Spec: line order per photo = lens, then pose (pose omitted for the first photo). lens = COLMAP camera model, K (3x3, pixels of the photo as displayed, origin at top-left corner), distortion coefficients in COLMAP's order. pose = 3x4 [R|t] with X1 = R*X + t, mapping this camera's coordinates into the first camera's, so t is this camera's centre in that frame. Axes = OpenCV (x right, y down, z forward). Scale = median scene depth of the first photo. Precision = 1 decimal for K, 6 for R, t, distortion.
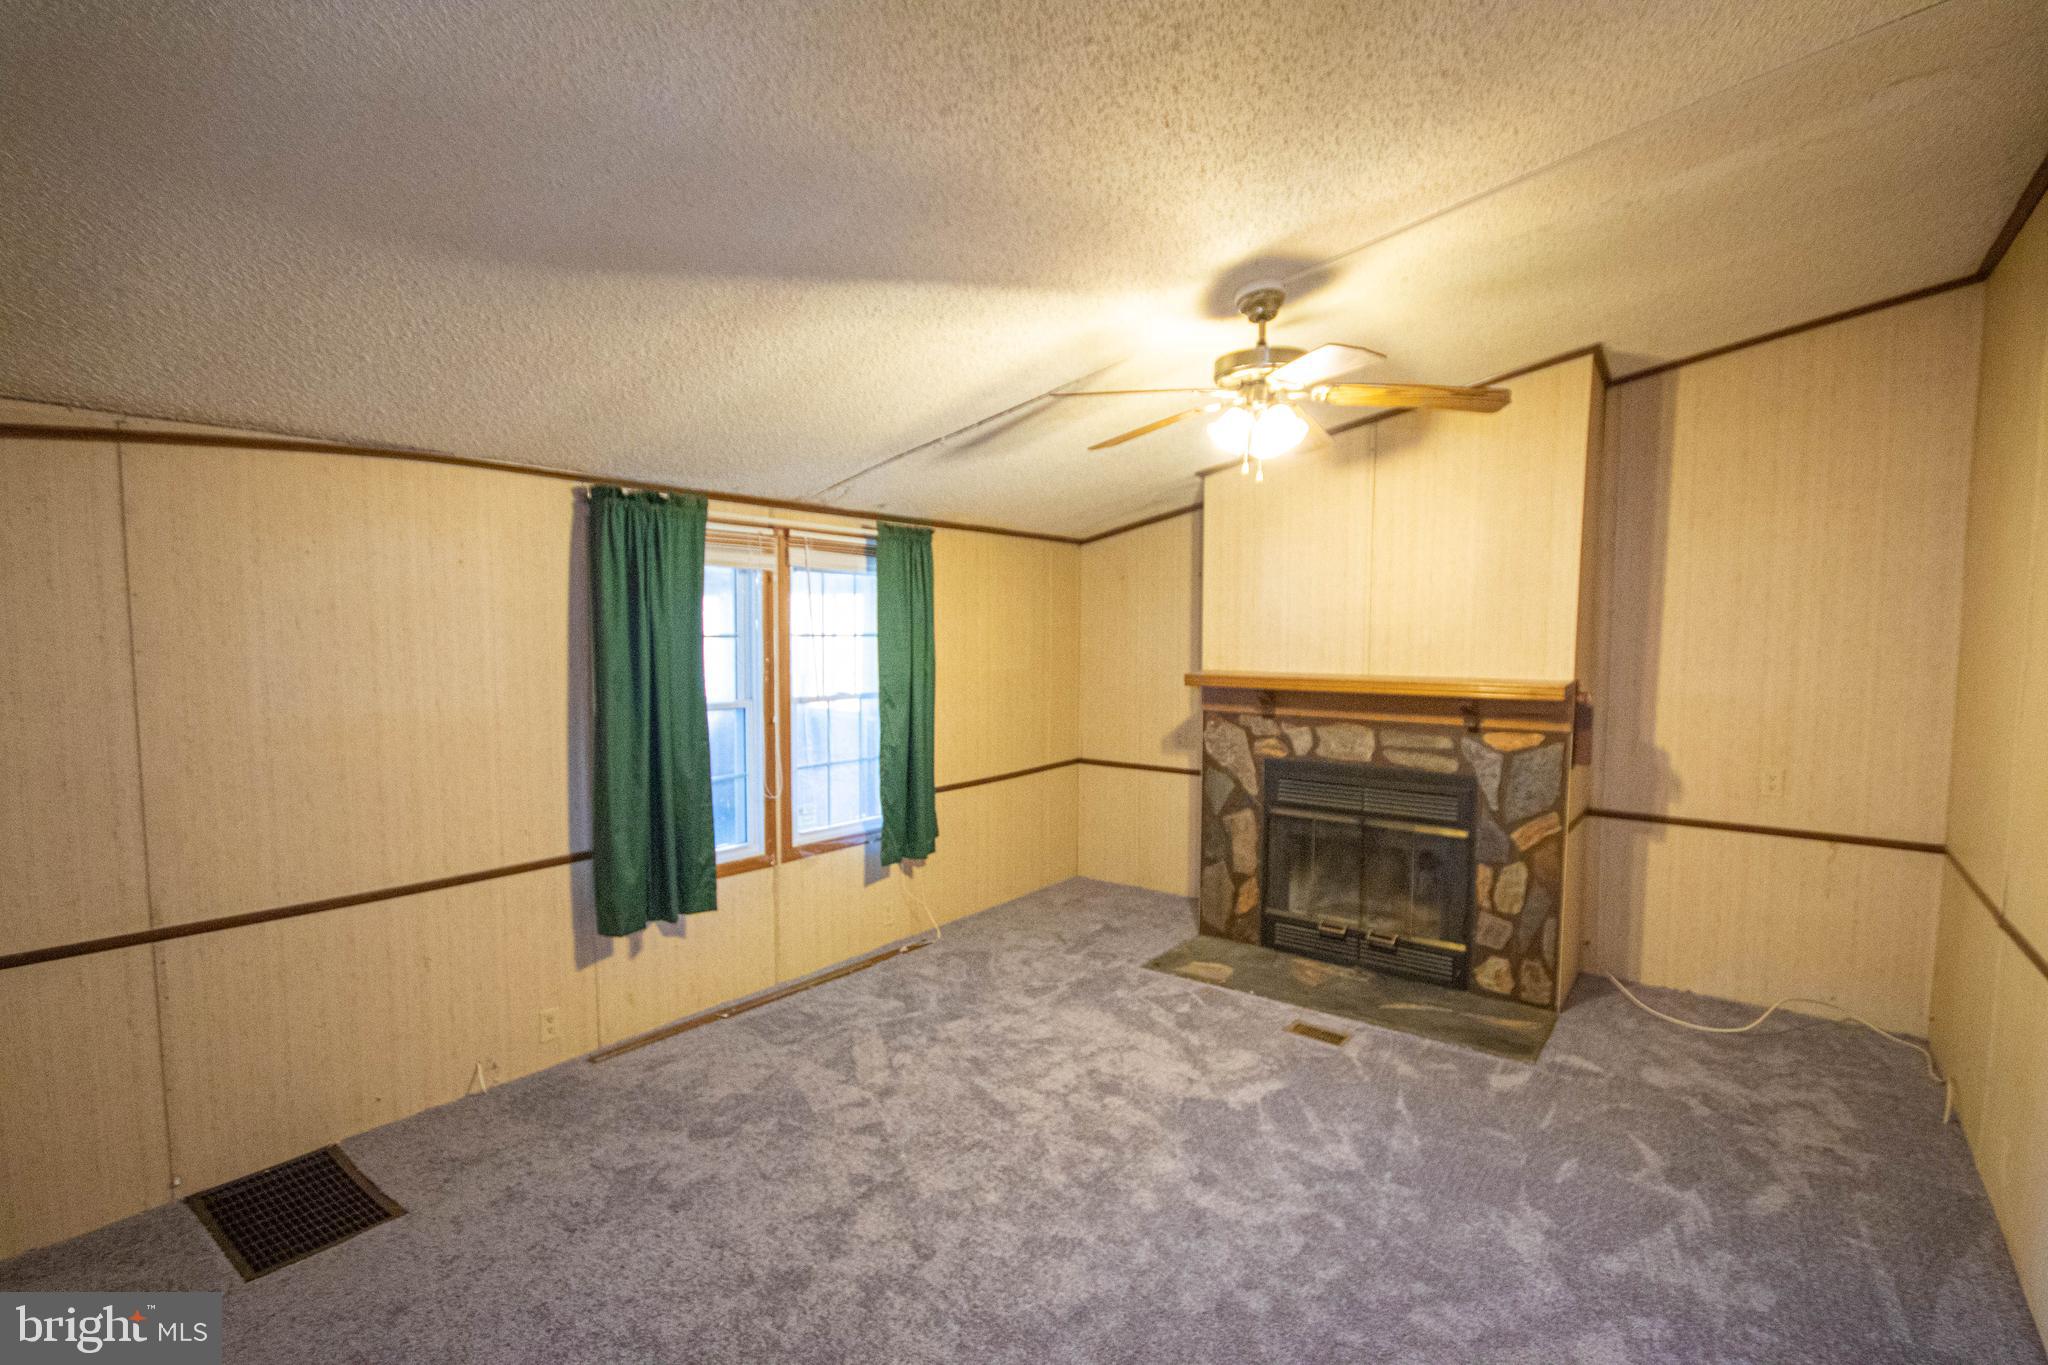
lens RADIAL K [[951.6, 0, 1043.8], [0, 951.6, 700.1], [0, 0, 1]] dist [0.010385, -0.013597]
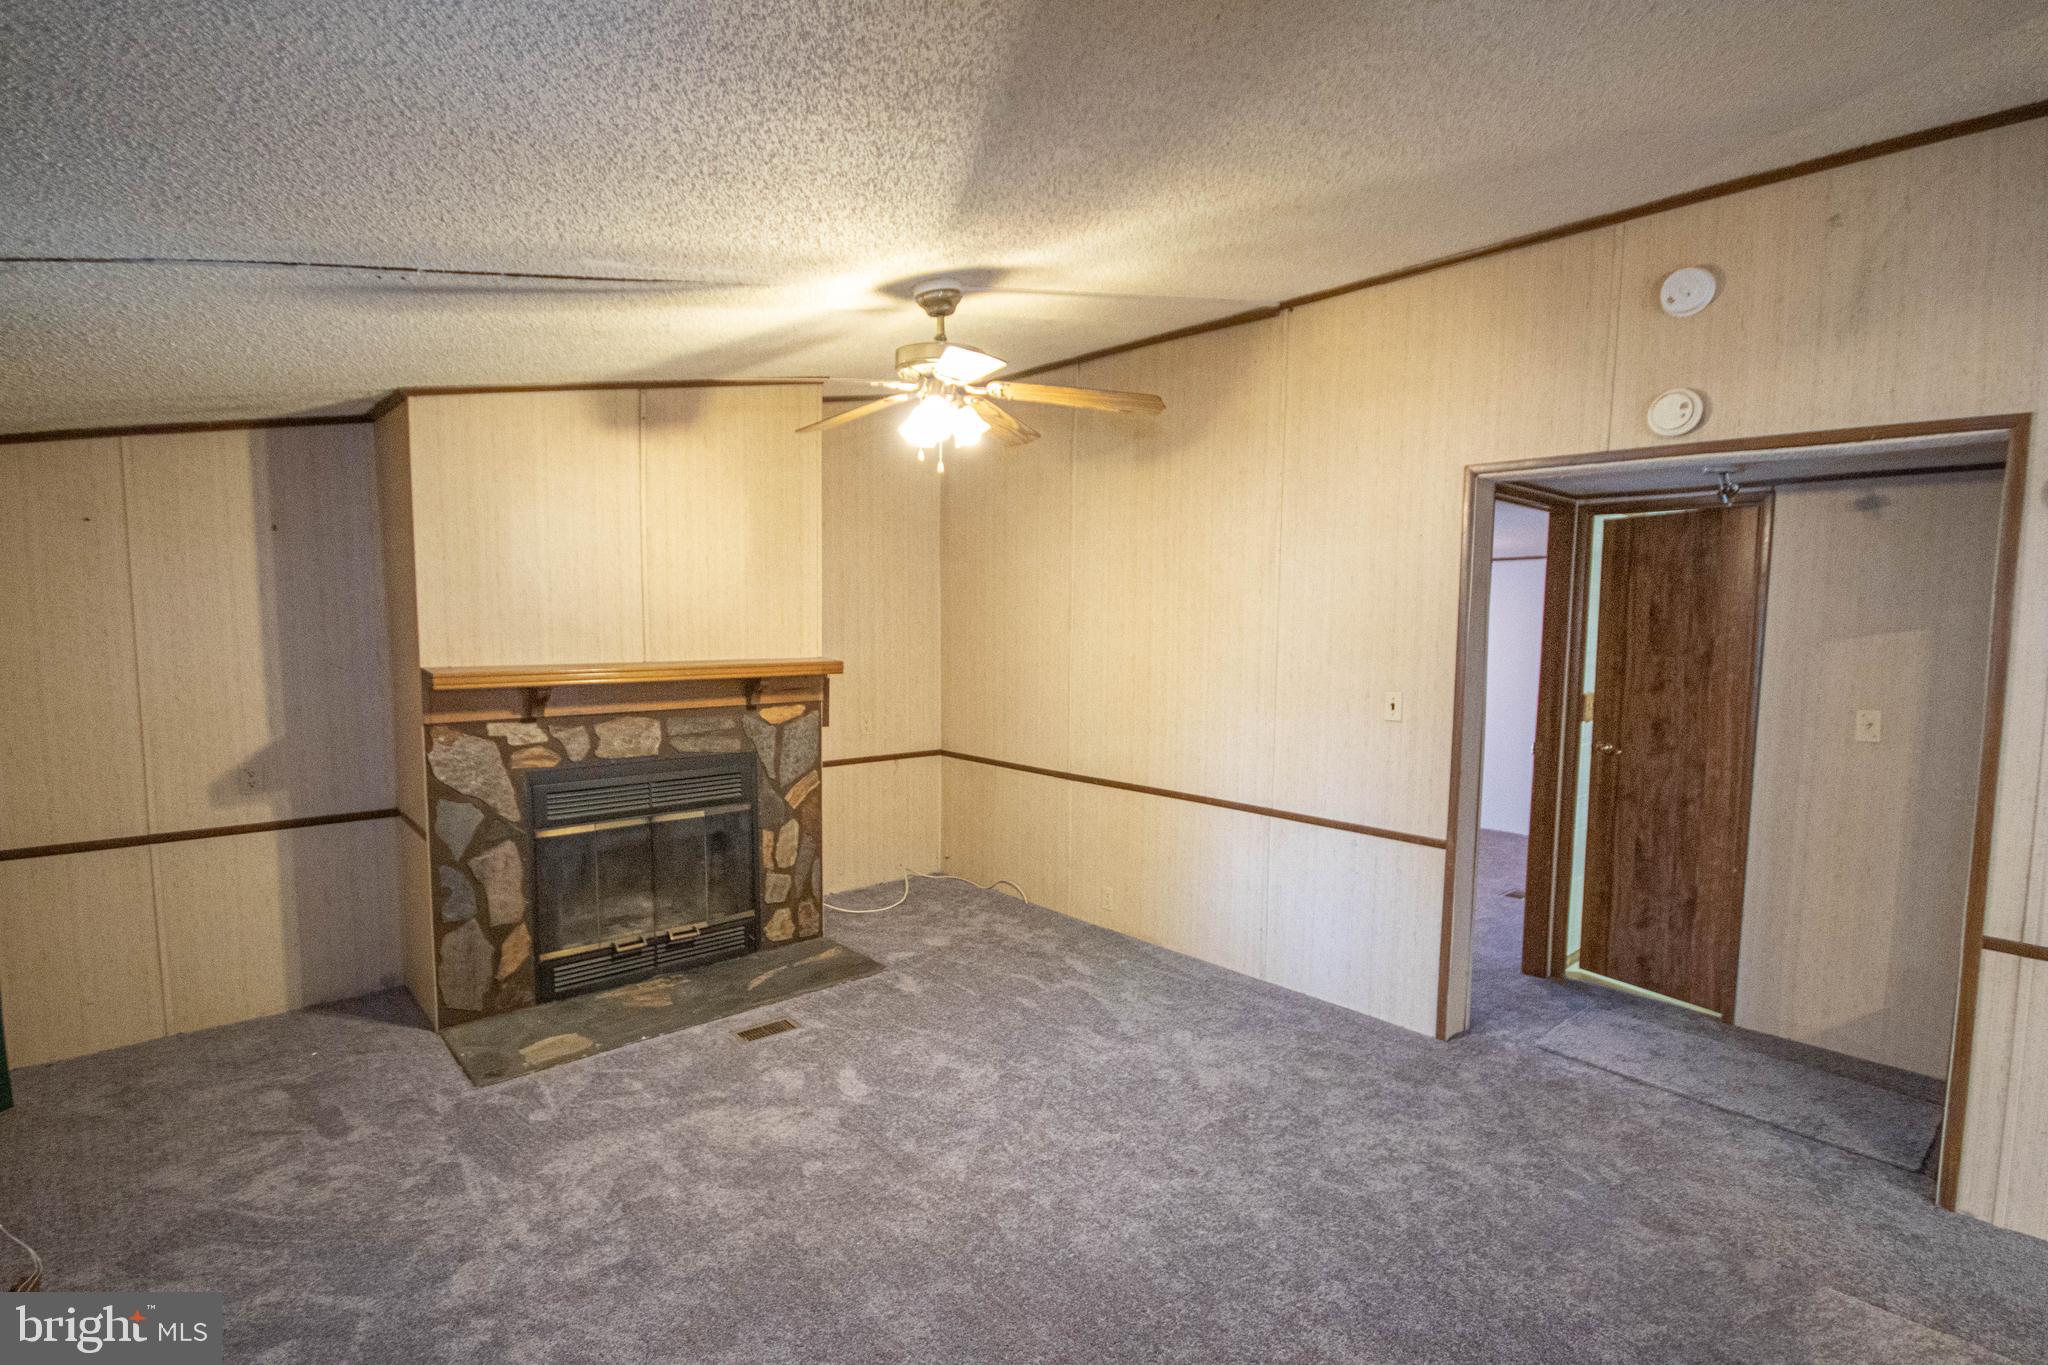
lens RADIAL K [[951.6, 0, 1033.6], [0, 951.6, 698.4], [0, 0, 1]] dist [0.010385, -0.013597]
pose [[0.192372, -0.085444, 0.977595, -0.520424], [0.065296, 0.995109, 0.074125, -0.036796], [-0.979147, 0.049574, 0.197010, 0.470678]]
